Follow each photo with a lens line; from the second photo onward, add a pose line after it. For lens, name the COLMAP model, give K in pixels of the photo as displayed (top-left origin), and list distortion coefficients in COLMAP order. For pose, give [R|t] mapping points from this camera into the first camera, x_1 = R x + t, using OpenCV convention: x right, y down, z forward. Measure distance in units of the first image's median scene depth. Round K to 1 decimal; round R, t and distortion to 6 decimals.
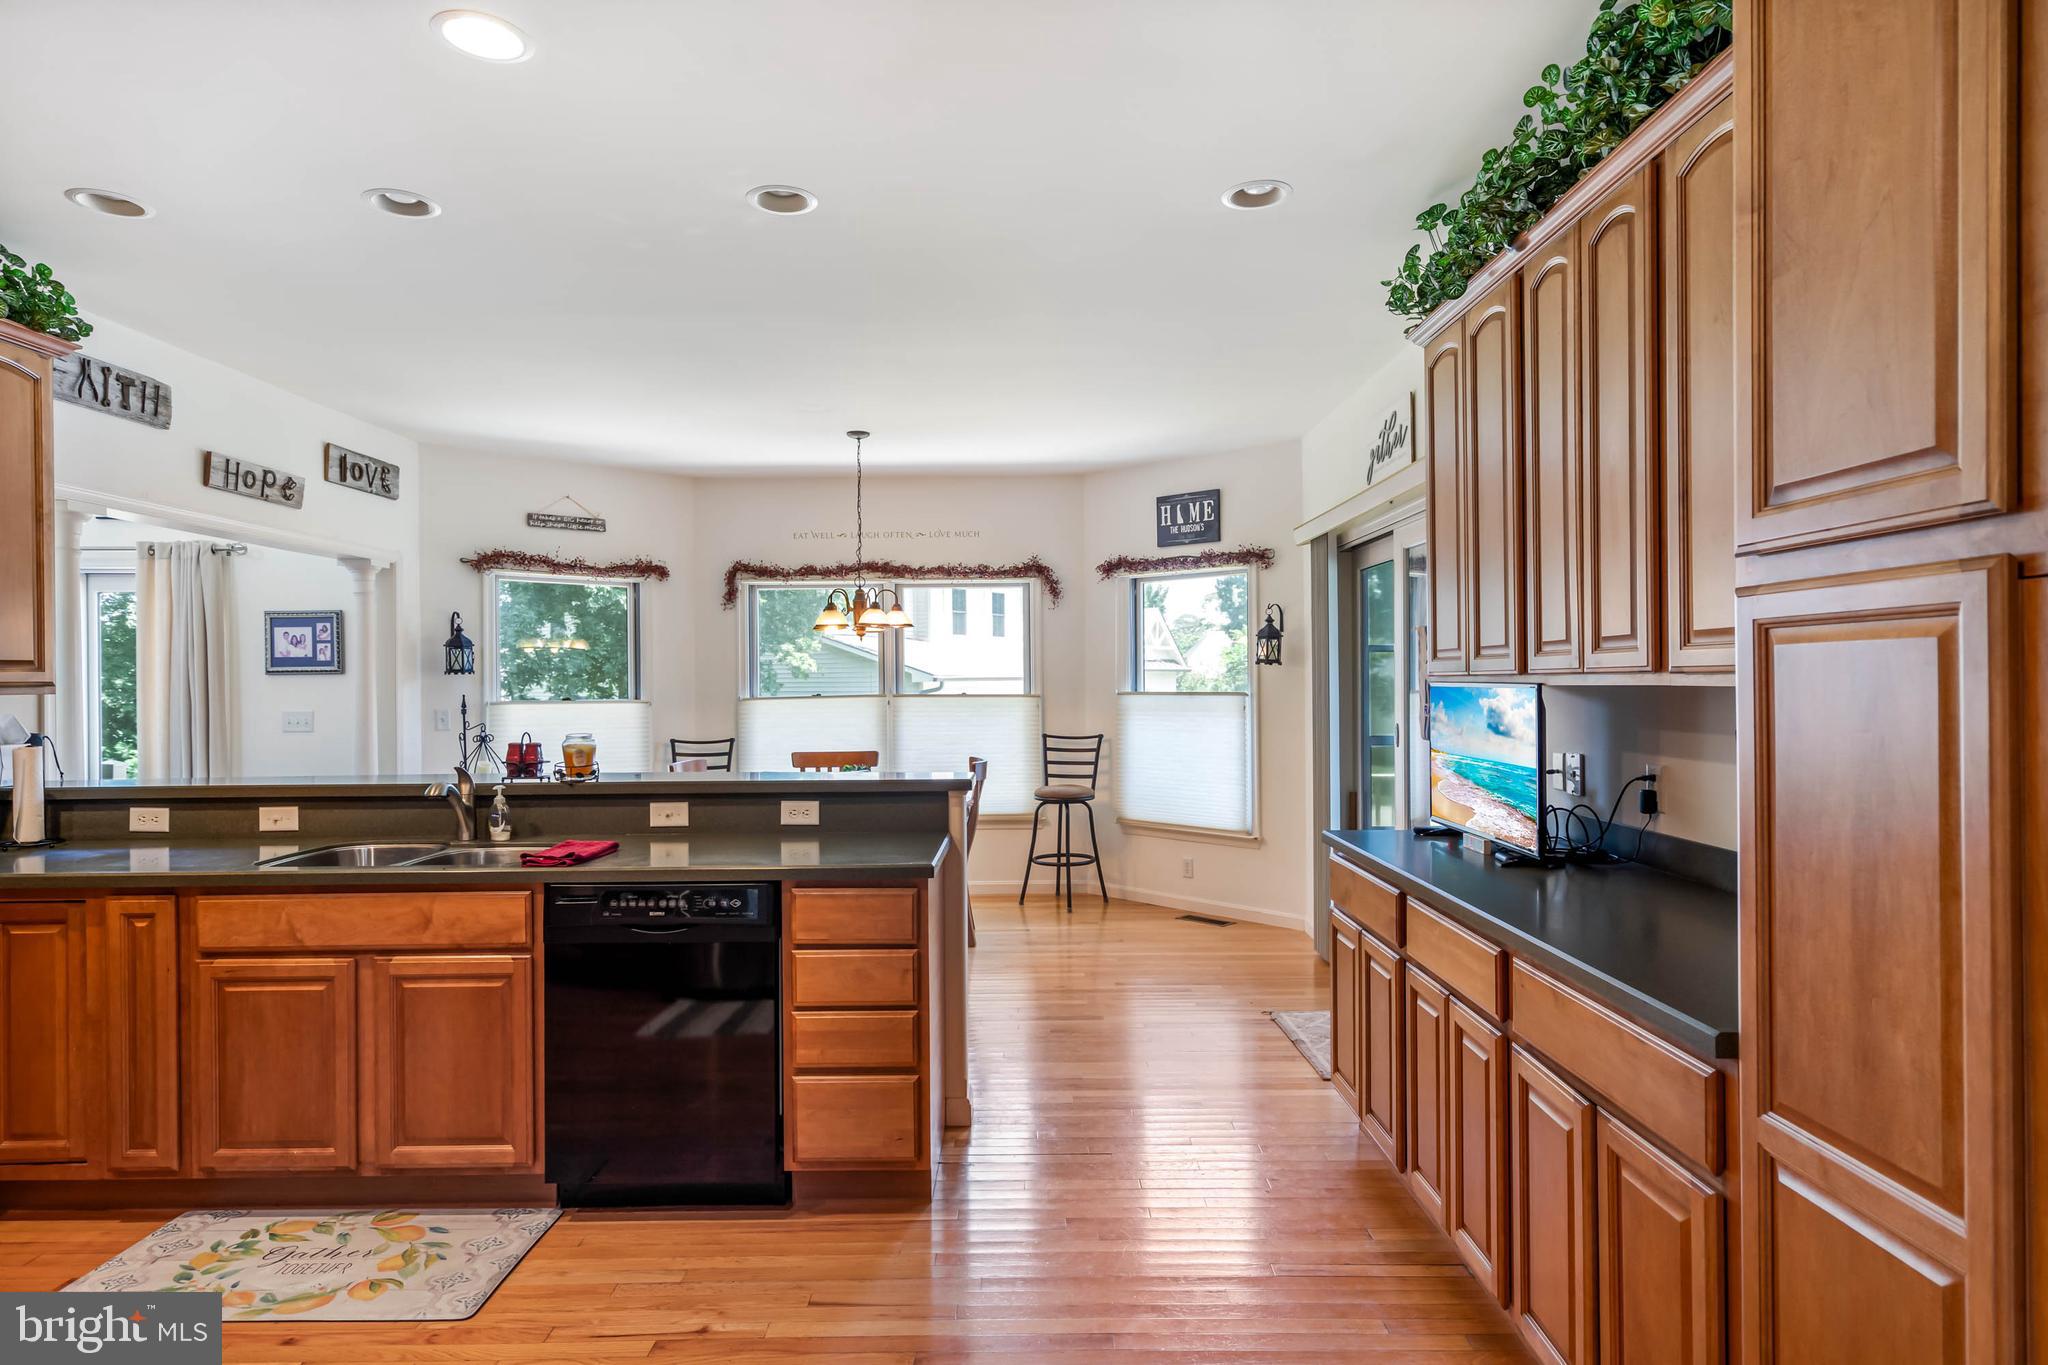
lens RADIAL K [[1126.9, 0, 1024.0], [0, 1126.9, 682.5], [0, 0, 1]] dist [0.005566, 0.001157]
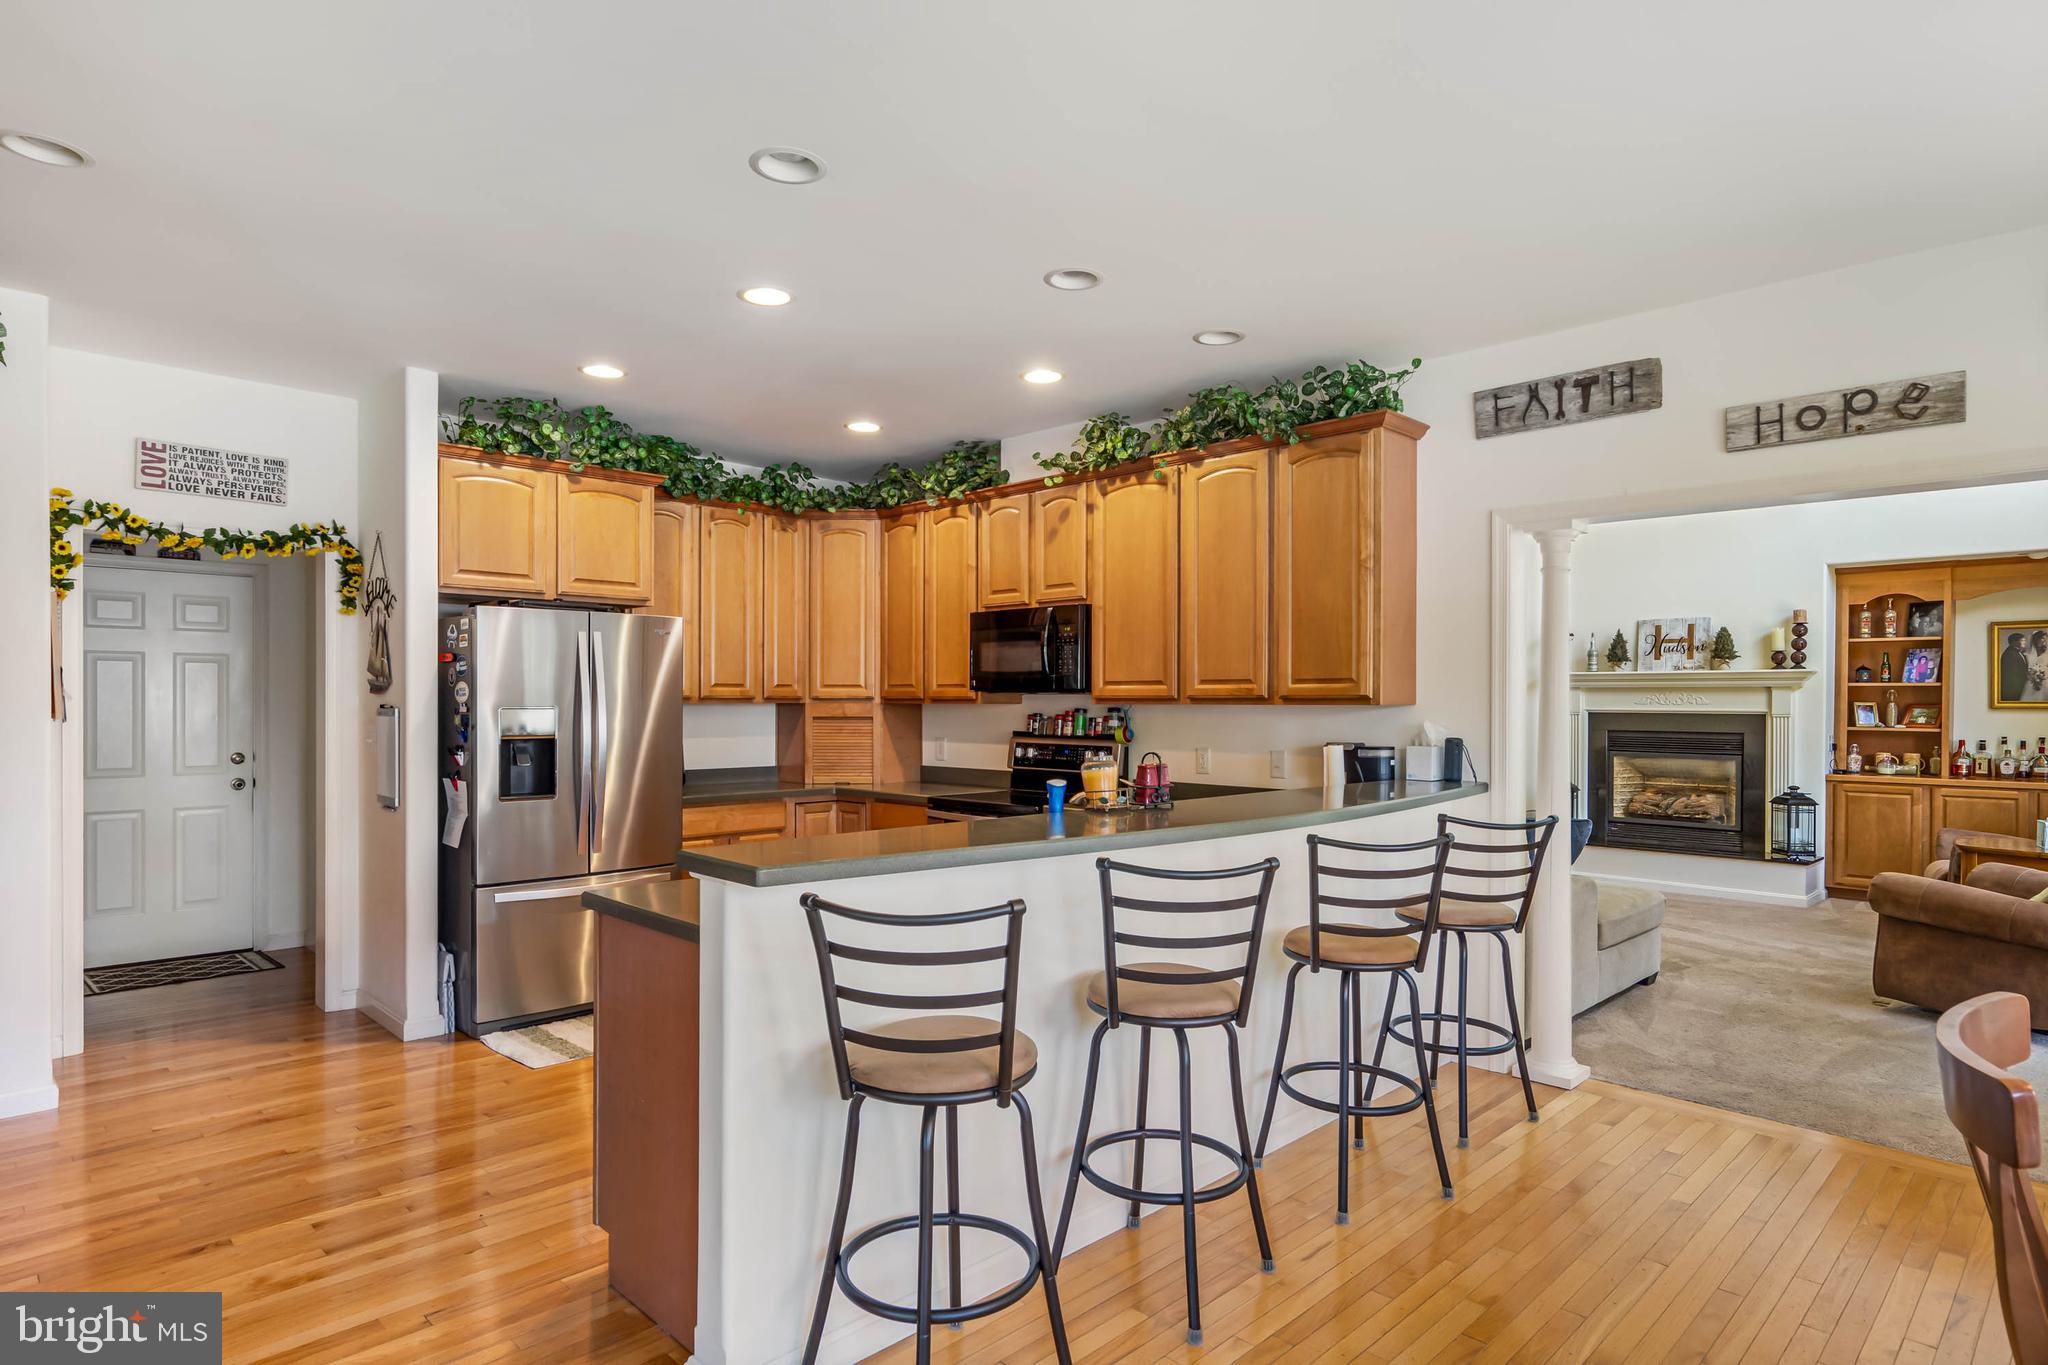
lens RADIAL K [[1125.2, 0, 1023.0], [0, 1125.2, 696.3], [0, 0, 1]] dist [0.004202, 0.000668]
pose [[-0.711897, 0.003027, -0.702277, 0.145826], [0.001241, 0.999995, 0.003053, -0.001272], [0.702283, 0.001302, -0.711897, 0.872427]]
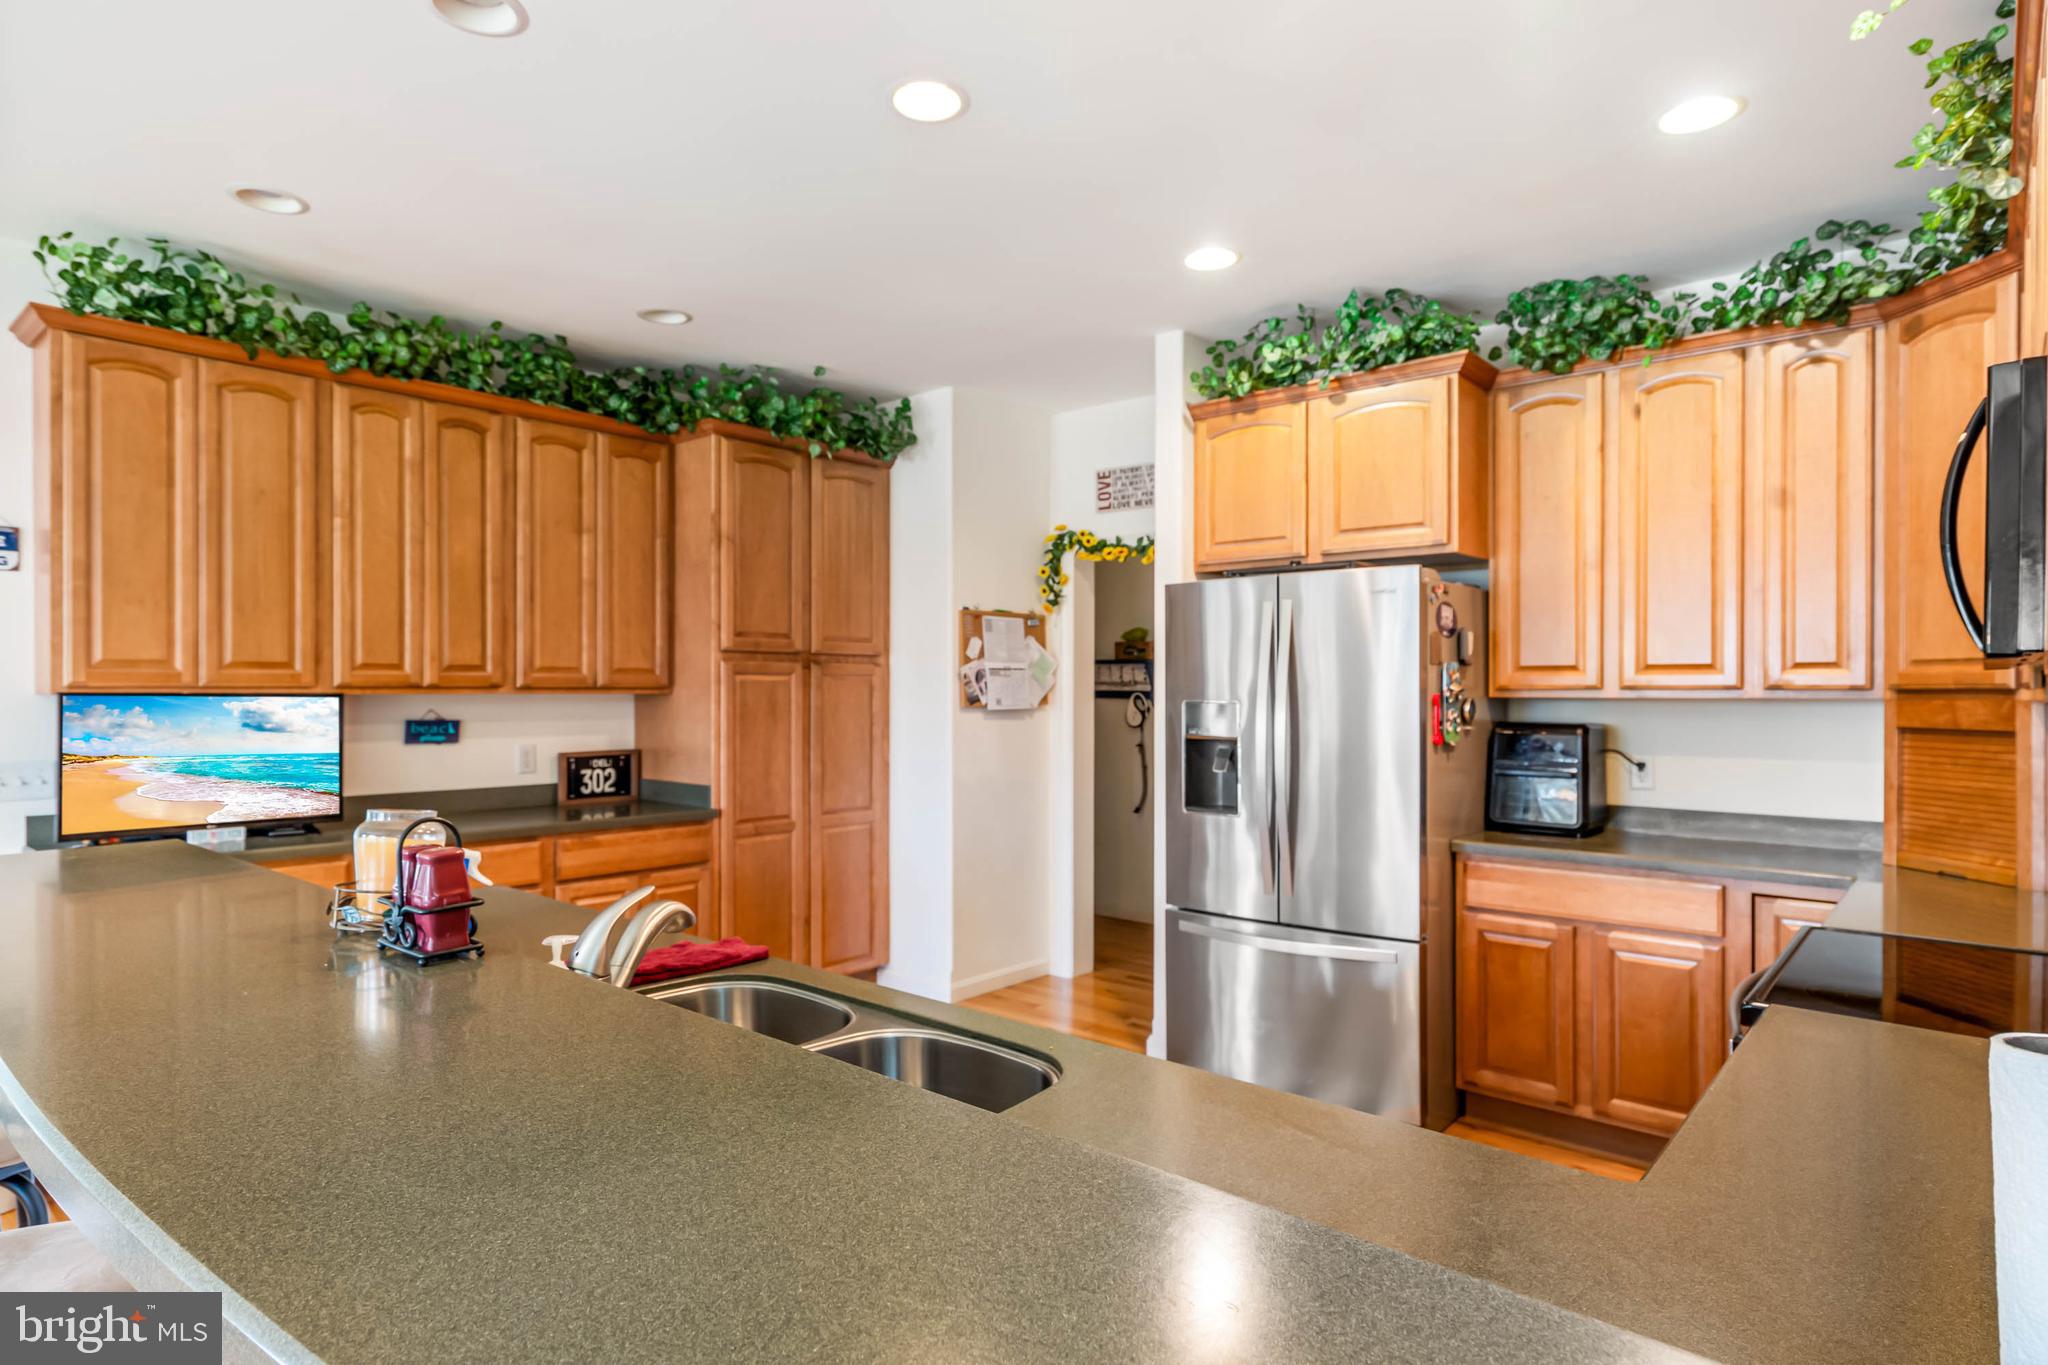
lens RADIAL K [[1110.9, 0, 1019.4], [0, 1110.9, 690.3], [0, 0, 1]] dist [-0.000618, 0.000849]
pose [[-0.751344, 0.006850, 0.659875, -0.455242], [0.006284, 0.999975, -0.003225, 0.003086], [-0.659880, 0.001724, -0.751369, 0.634523]]
